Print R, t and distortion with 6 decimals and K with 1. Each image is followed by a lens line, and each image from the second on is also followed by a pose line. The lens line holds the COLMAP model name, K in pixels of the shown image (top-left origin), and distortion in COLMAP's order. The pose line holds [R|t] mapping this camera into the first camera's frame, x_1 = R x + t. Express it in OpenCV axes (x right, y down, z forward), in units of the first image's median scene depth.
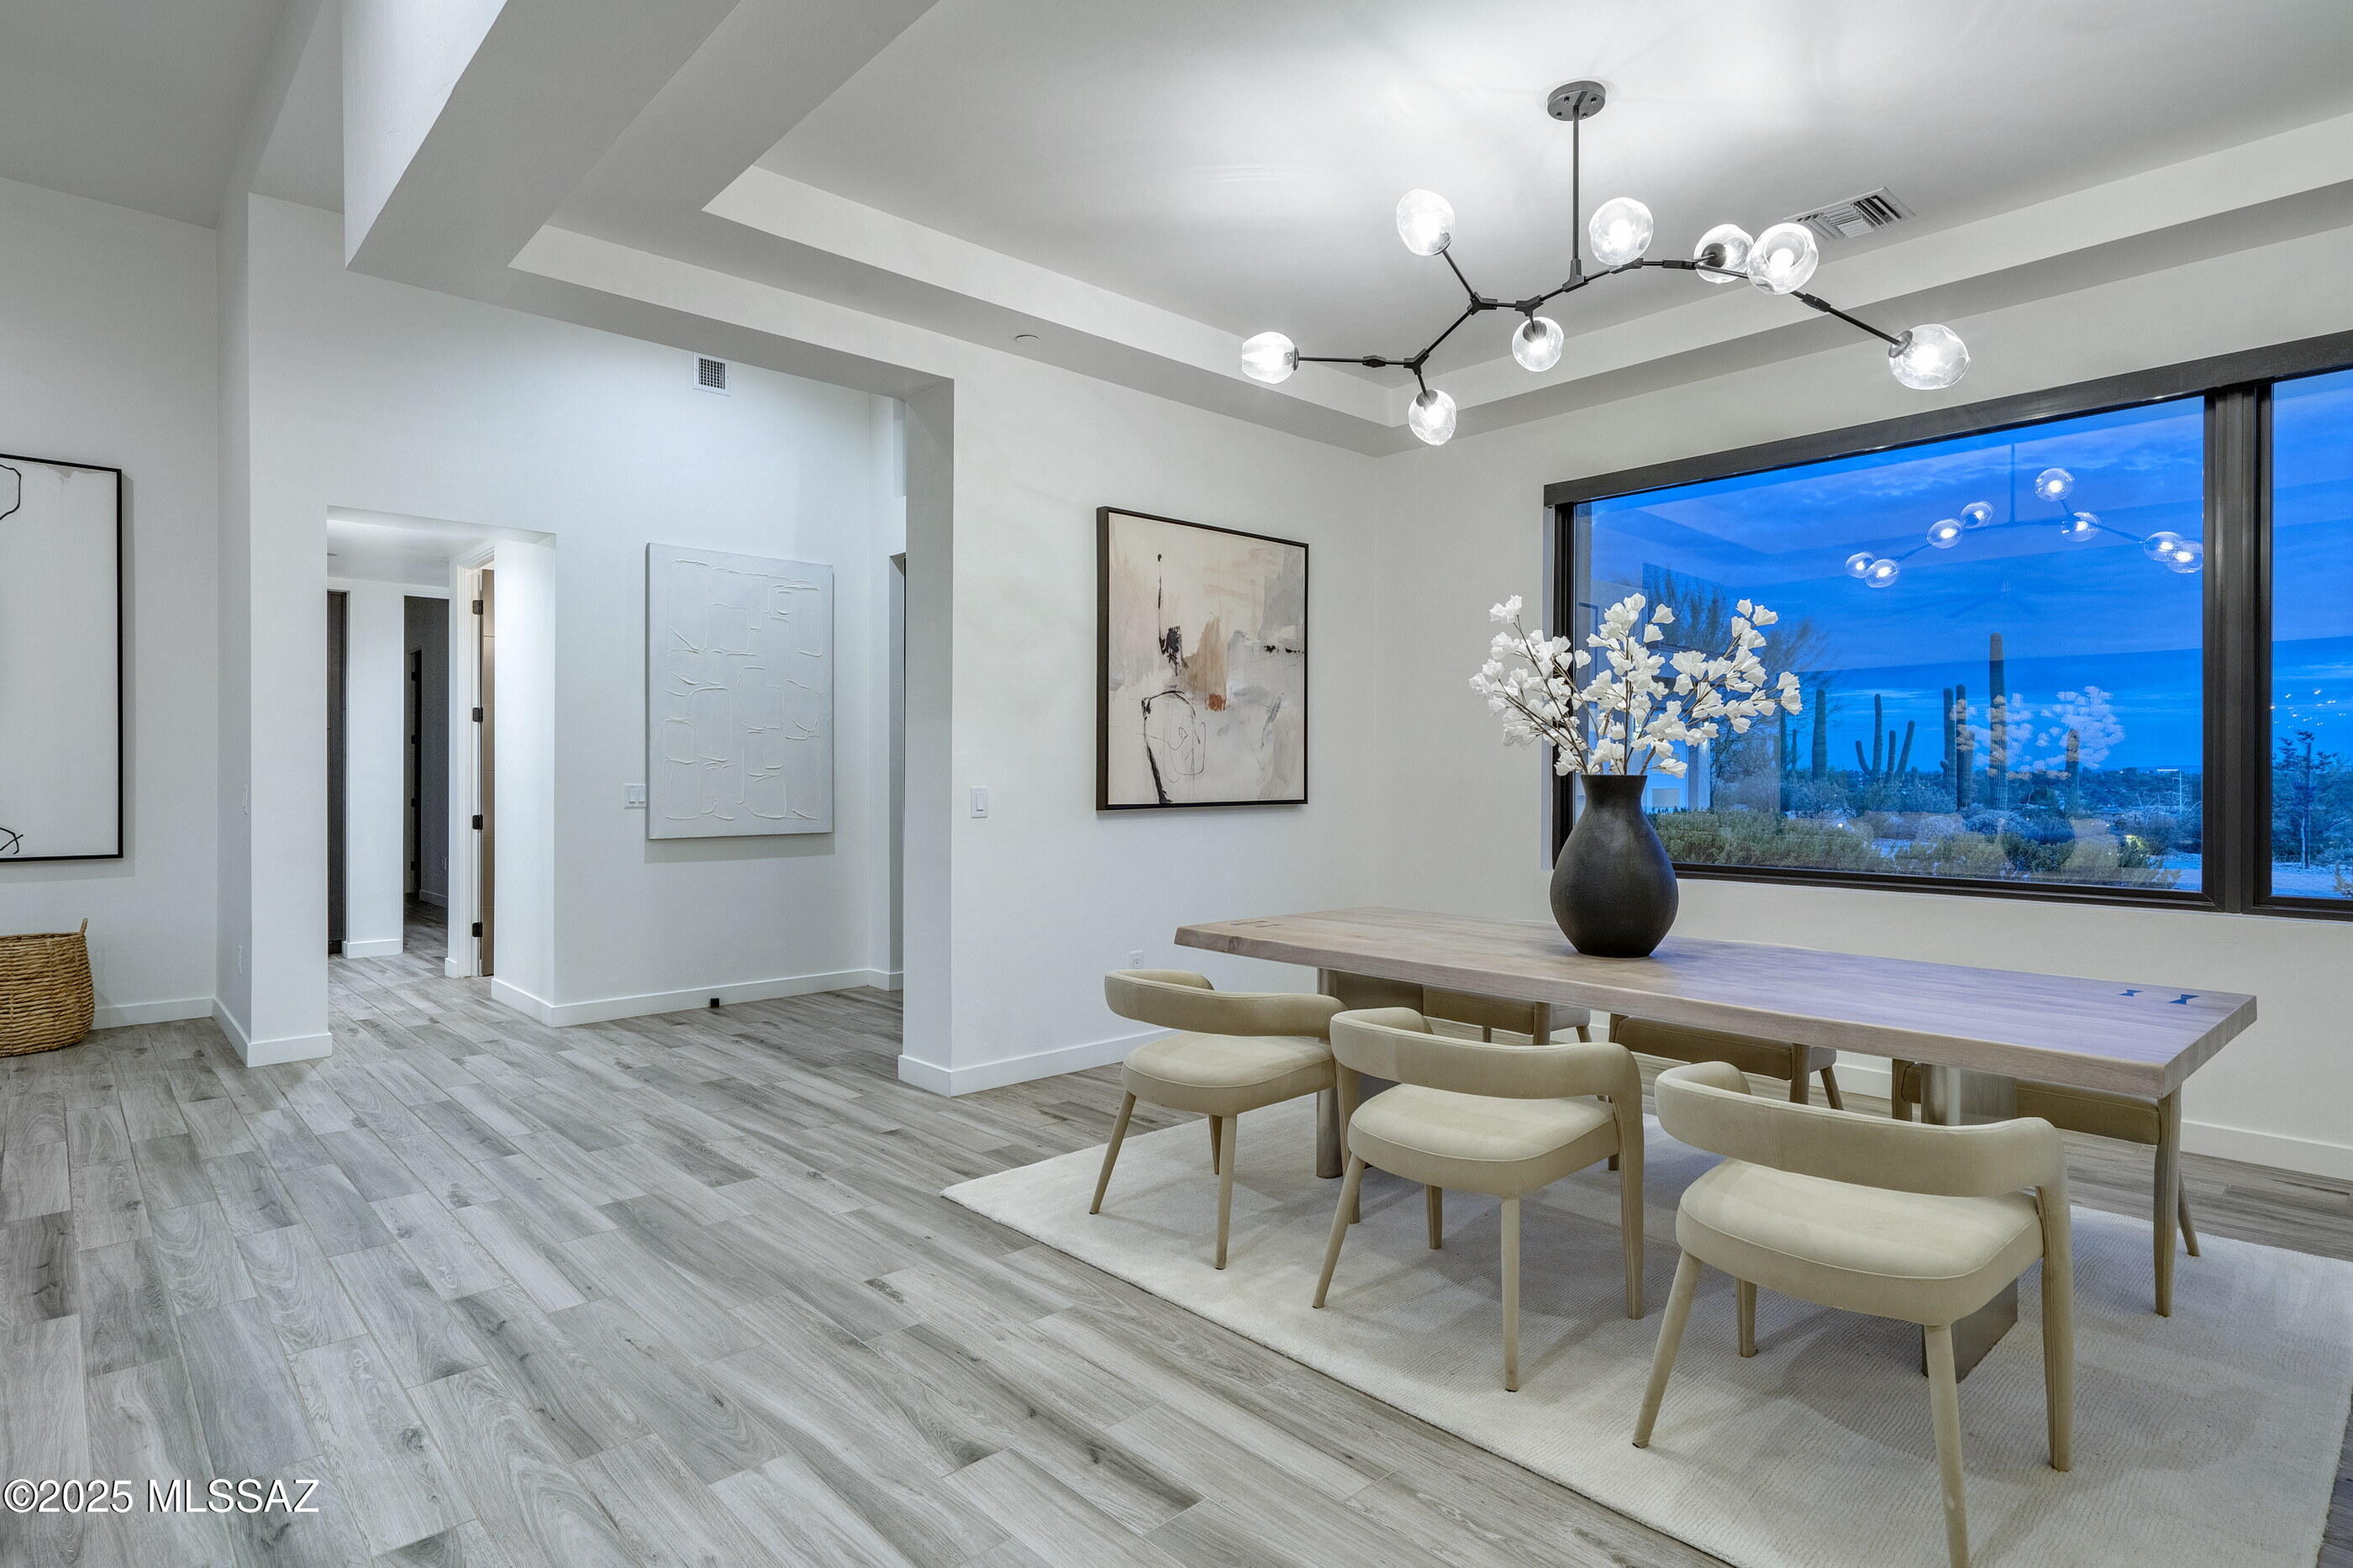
lens RADIAL K [[1220.4, 0, 1170.6], [0, 1220.4, 788.0], [0, 0, 1]] dist [-0.001592, -0.001286]
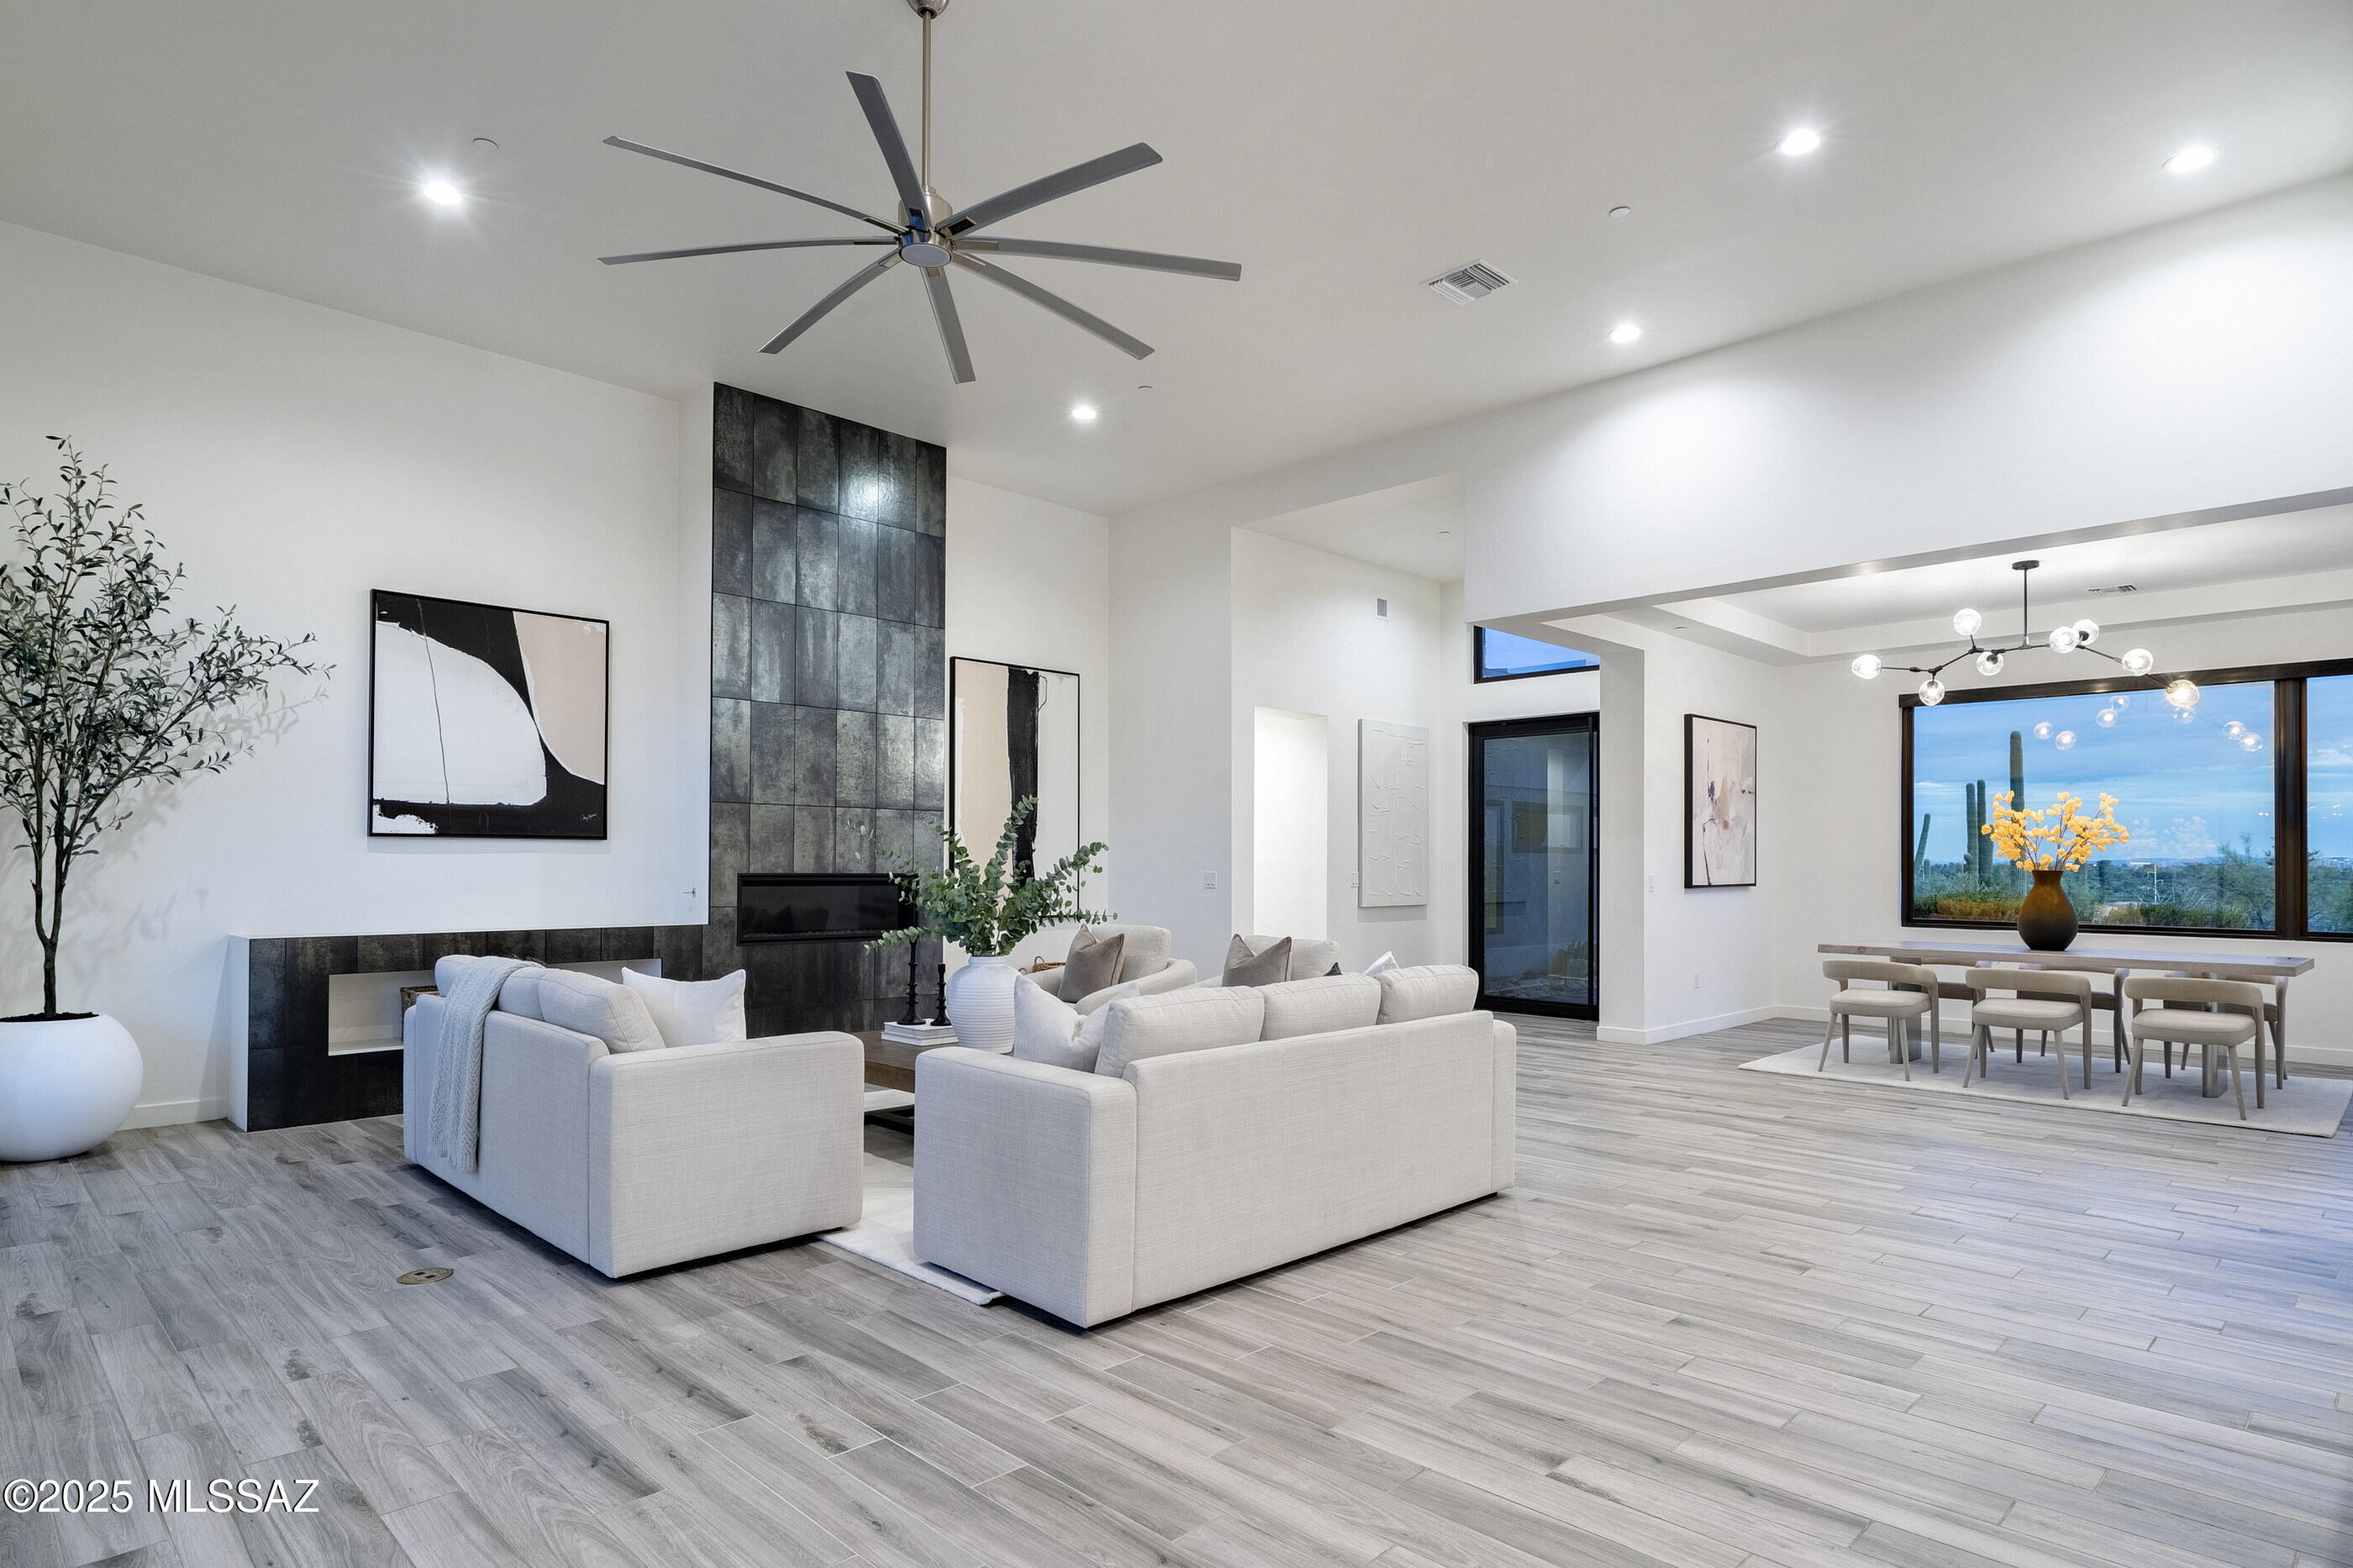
lens RADIAL K [[1284.5, 0, 1288.0], [0, 1284.5, 838.2], [0, 0, 1]] dist [-0.007716, 0.000320]
pose [[0.994989, 0.005609, 0.099830, -0.770250], [-0.002511, 0.999512, -0.031131, 0.005232], [-0.099956, 0.030724, 0.994517, -0.729374]]
